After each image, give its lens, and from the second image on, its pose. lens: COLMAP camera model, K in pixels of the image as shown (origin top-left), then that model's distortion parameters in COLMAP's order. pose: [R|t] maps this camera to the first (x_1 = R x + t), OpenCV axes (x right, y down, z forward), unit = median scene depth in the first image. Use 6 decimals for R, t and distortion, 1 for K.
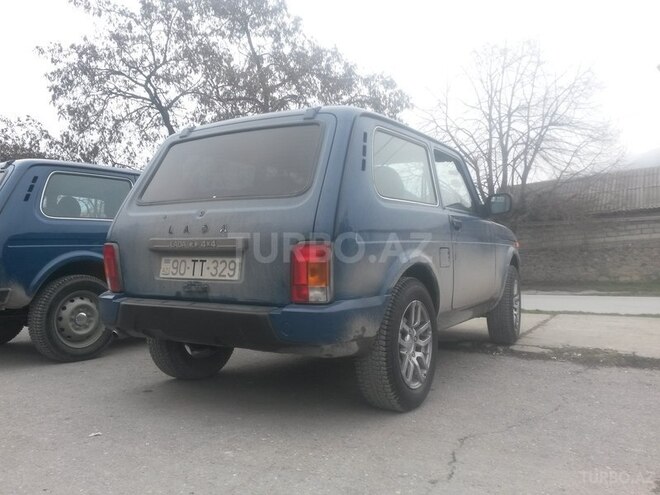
lens RADIAL K [[538.4, 0, 329.3], [0, 538.4, 244.3], [0, 0, 1]] dist [0.028758, -0.035452]
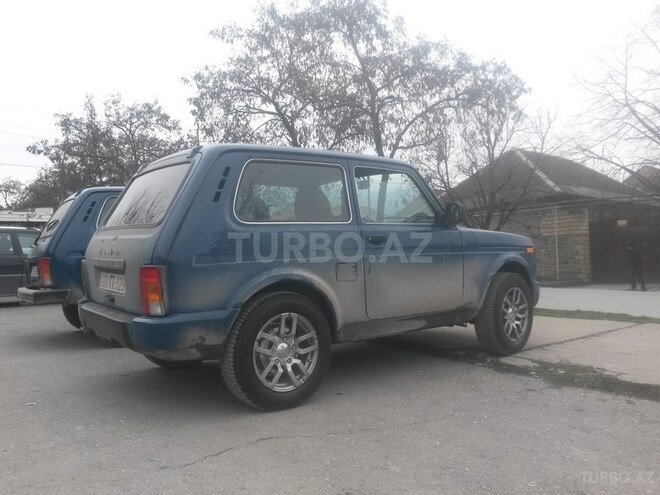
lens RADIAL K [[538.4, 0, 330.9], [0, 538.4, 249.1], [0, 0, 1]] dist [0.028758, -0.035452]
pose [[0.933912, -0.006377, -0.357447, 0.658168], [0.017195, 0.999485, 0.027092, -0.057611], [0.357090, -0.031448, 0.933540, -0.001938]]
